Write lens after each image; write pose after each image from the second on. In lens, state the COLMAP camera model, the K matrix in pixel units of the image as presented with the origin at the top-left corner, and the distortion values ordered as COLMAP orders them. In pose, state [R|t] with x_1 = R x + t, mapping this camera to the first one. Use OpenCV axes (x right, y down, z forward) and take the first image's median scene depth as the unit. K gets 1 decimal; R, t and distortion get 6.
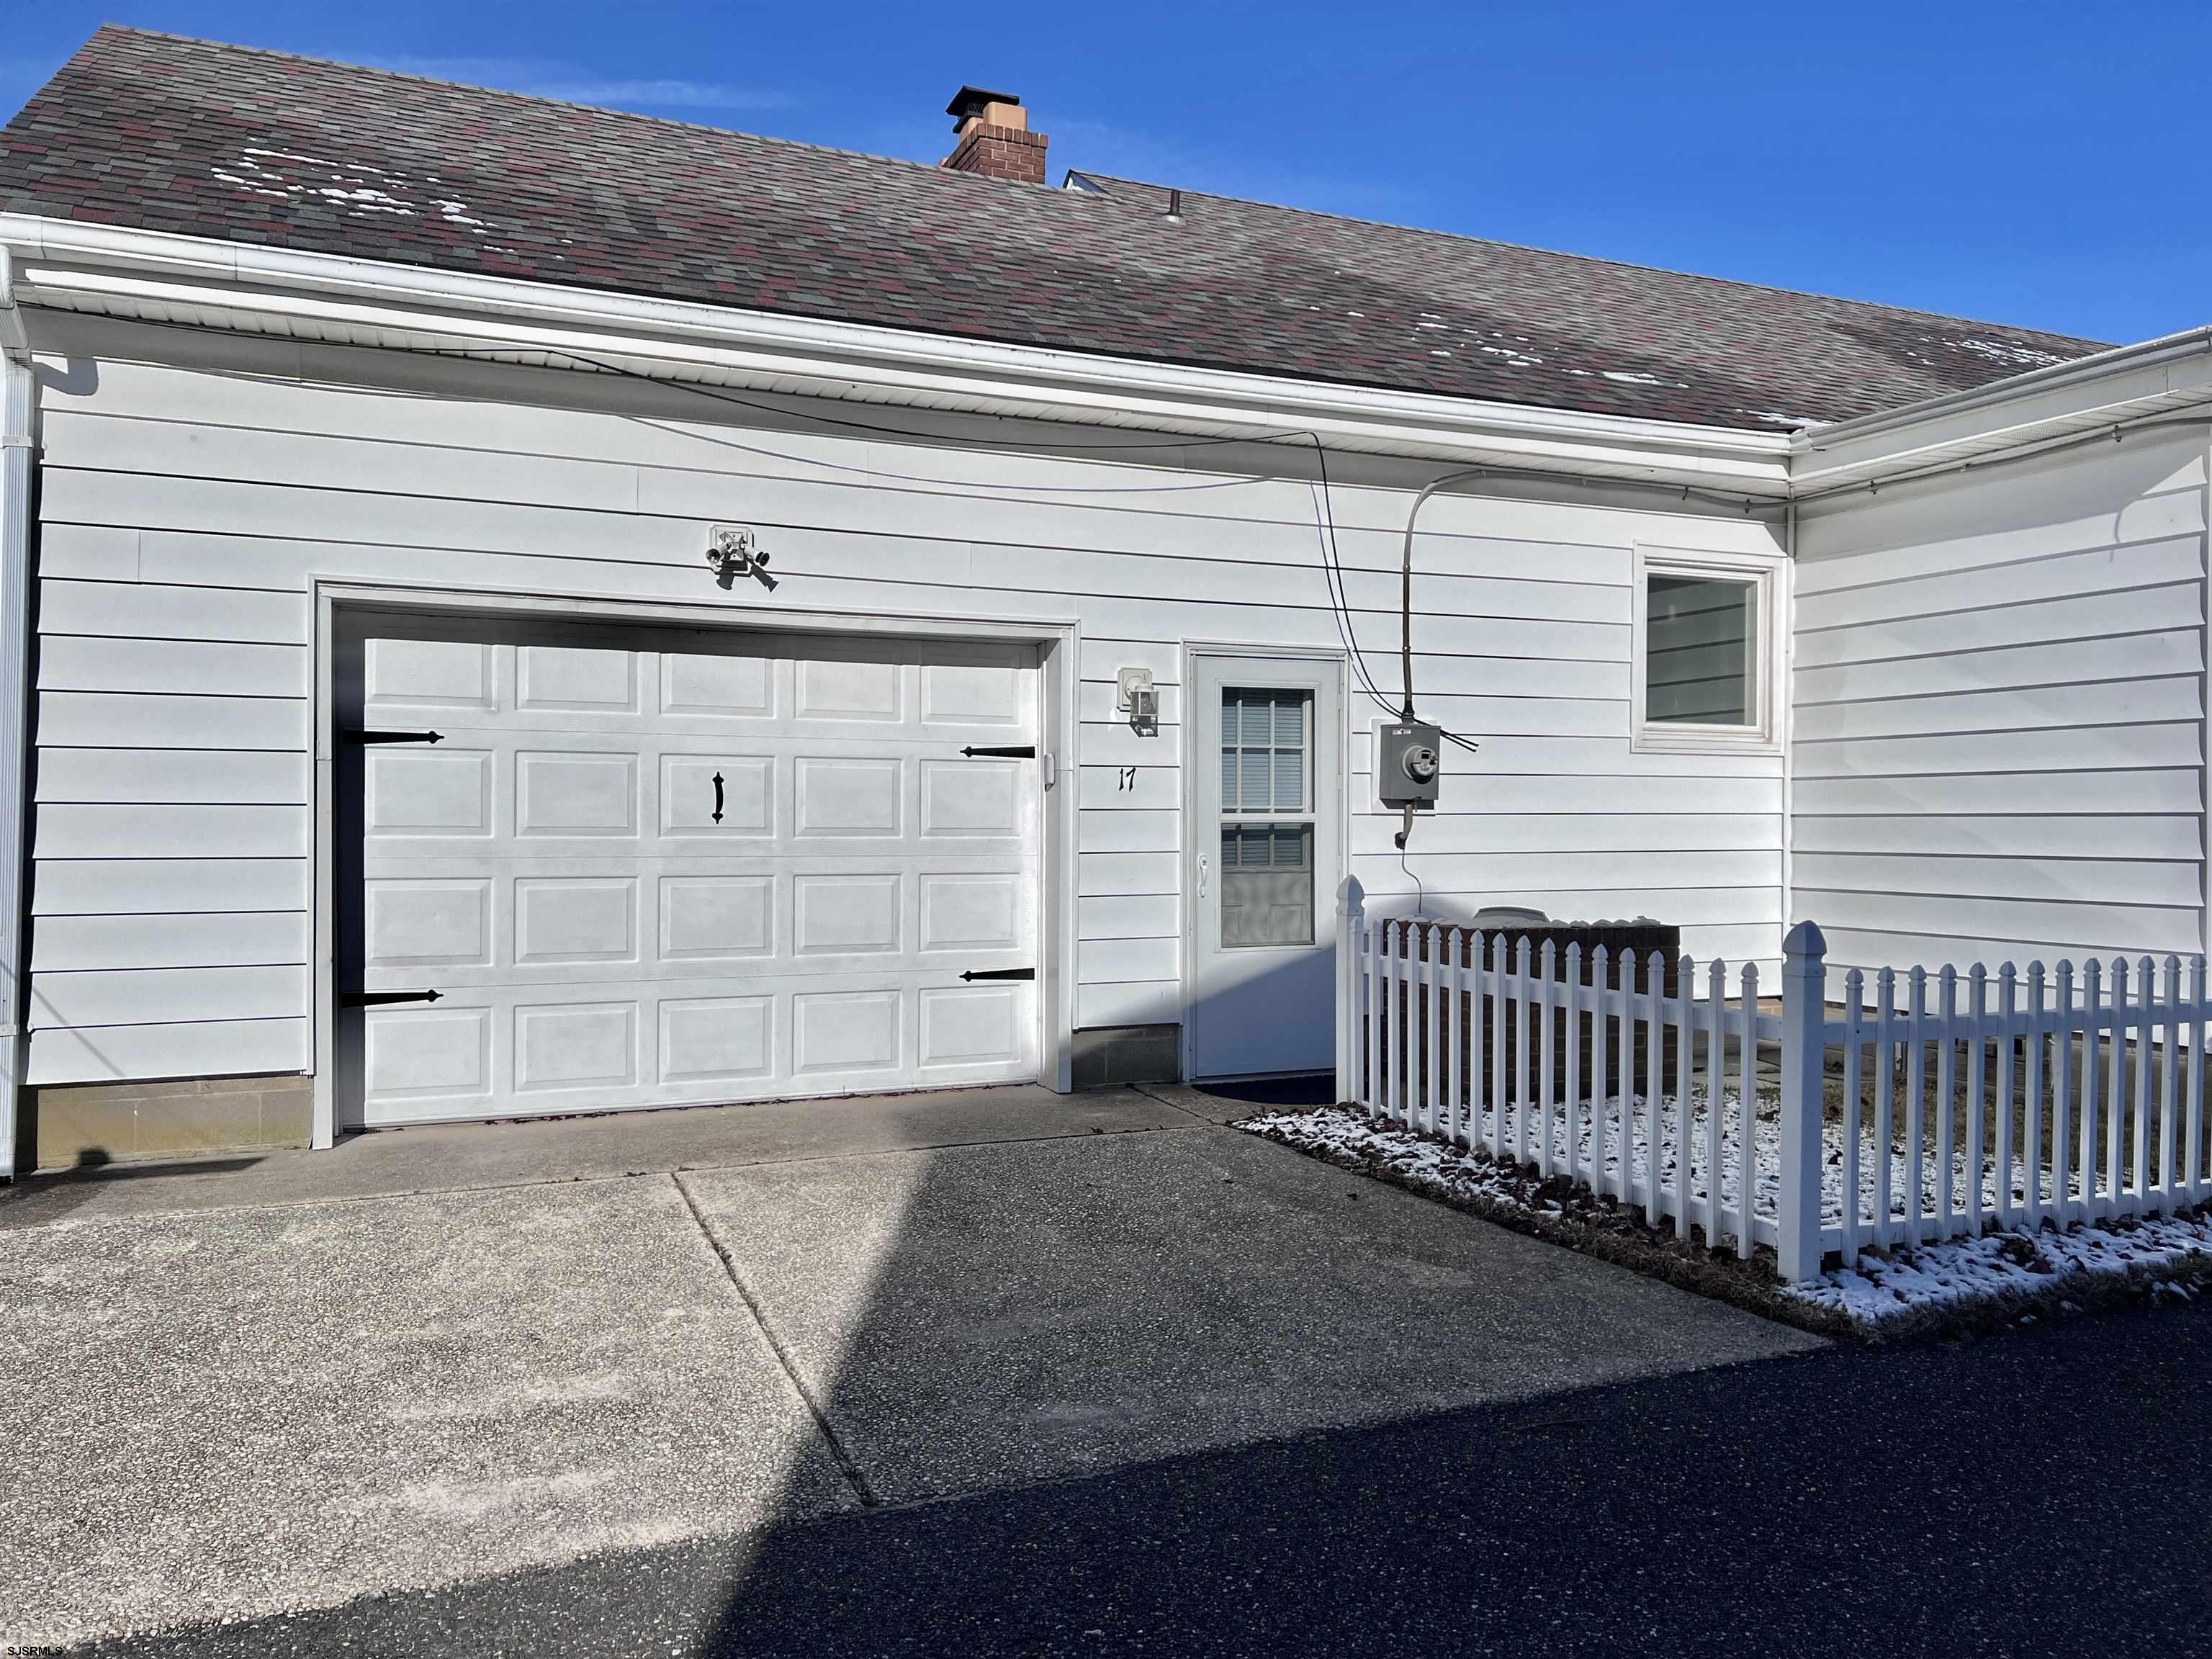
lens RADIAL K [[1651.1, 0, 1118.4], [0, 1651.1, 834.8], [0, 0, 1]] dist [0.062465, -0.075711]
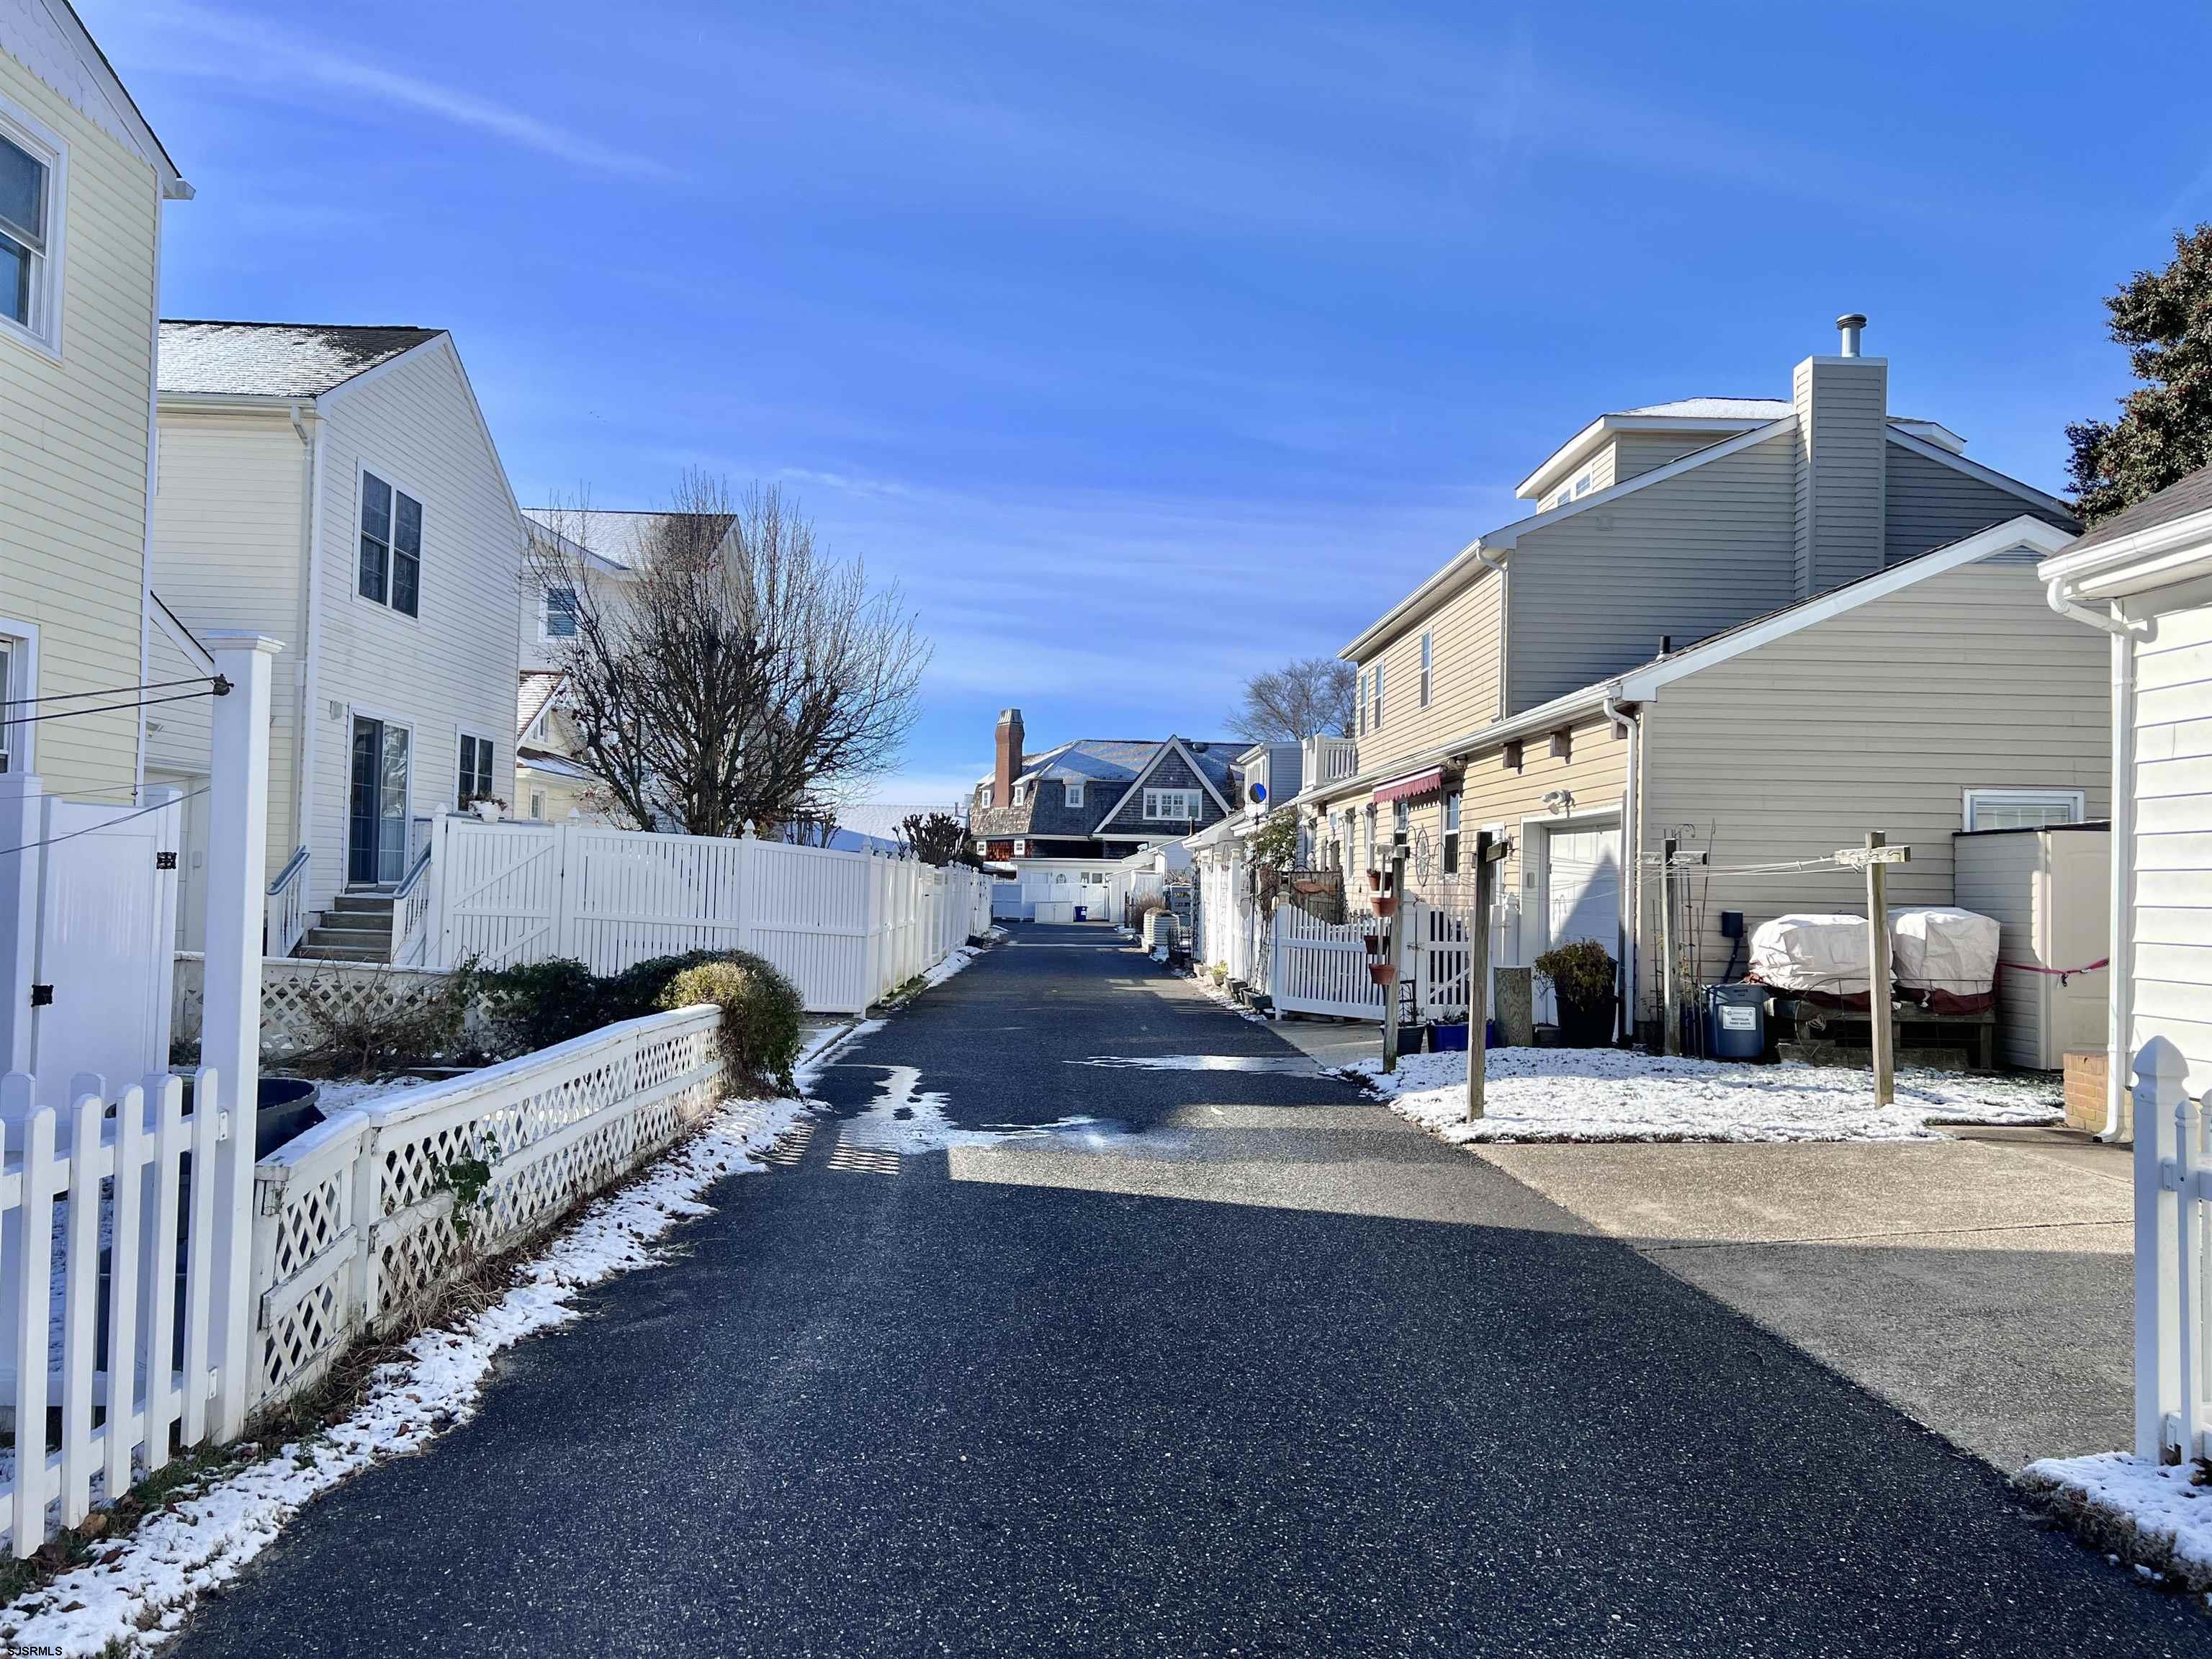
lens RADIAL K [[1651.1, 0, 1106.2], [0, 1651.1, 825.5], [0, 0, 1]] dist [0.062465, -0.075711]
pose [[-0.364574, -0.043792, -0.930144, 1.010350], [-0.031064, 0.998910, -0.034854, -0.007944], [0.930656, 0.016187, -0.365537, 0.579743]]
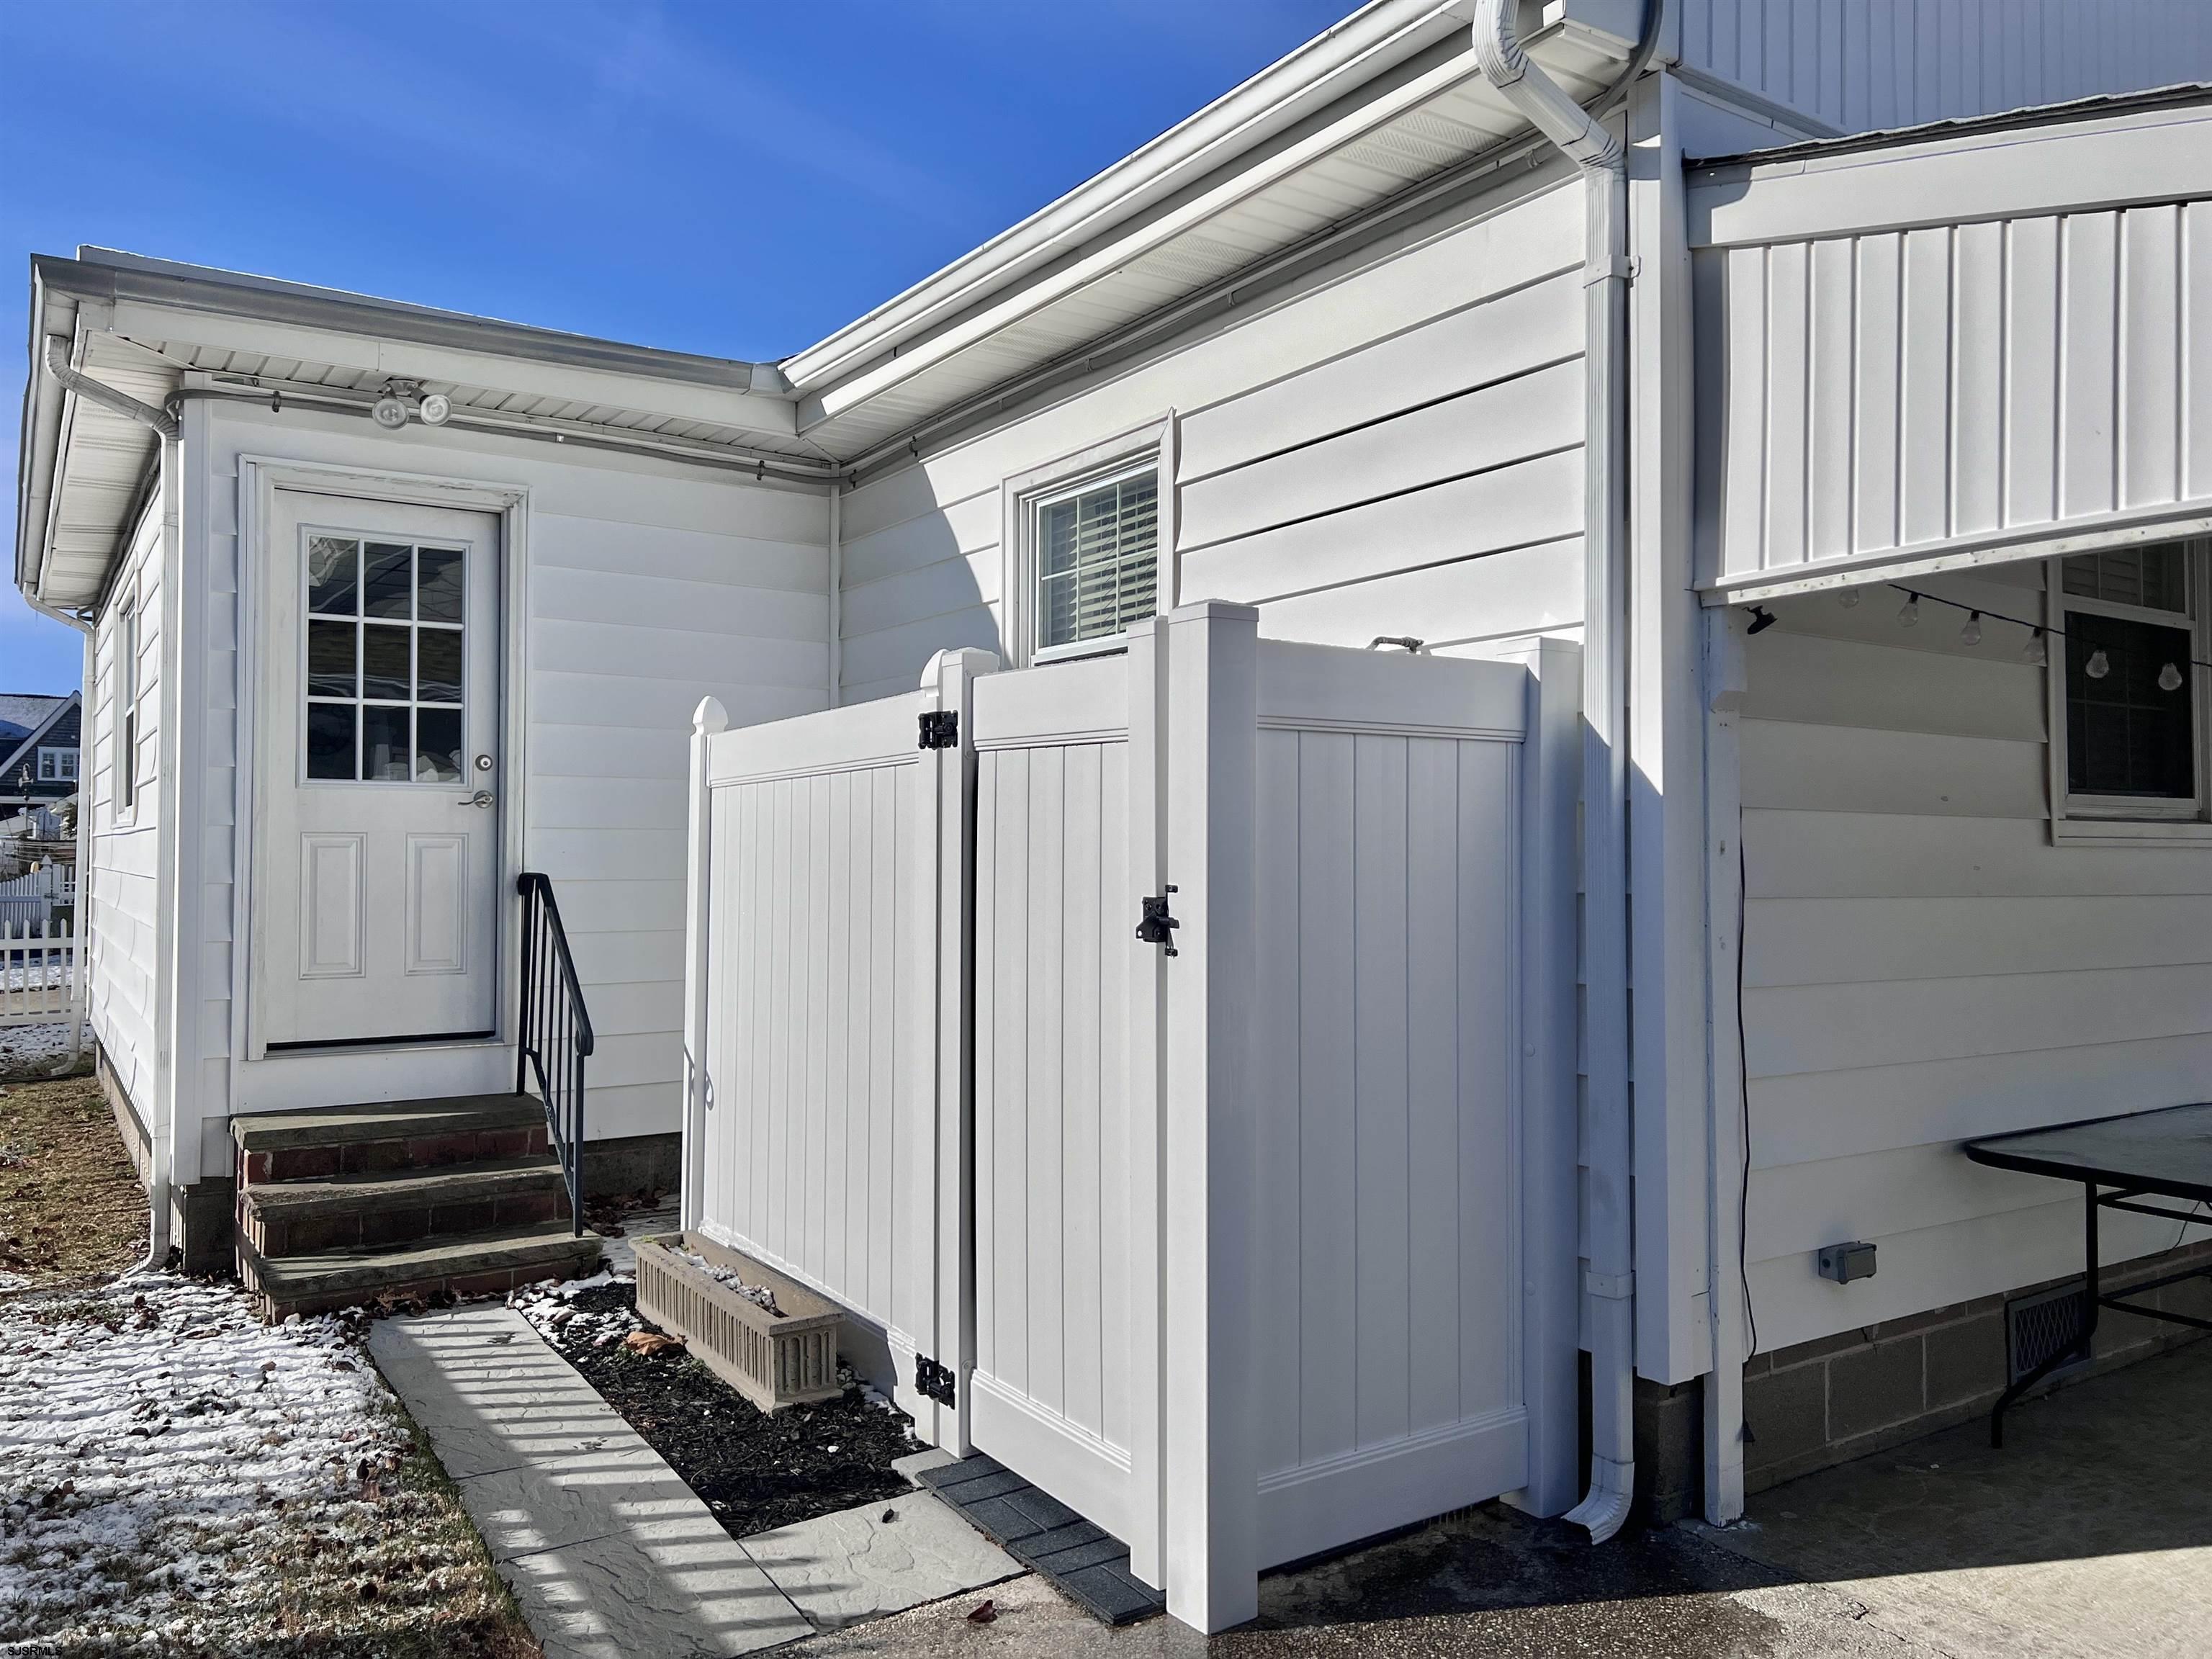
lens RADIAL K [[1651.1, 0, 1104.3], [0, 1651.1, 834.2], [0, 0, 1]] dist [0.062465, -0.075711]
pose [[0.174280, -0.010658, -0.984638, 2.174073], [-0.011072, 0.999857, -0.012782, -0.028055], [0.984634, 0.013130, 0.174137, 1.482975]]
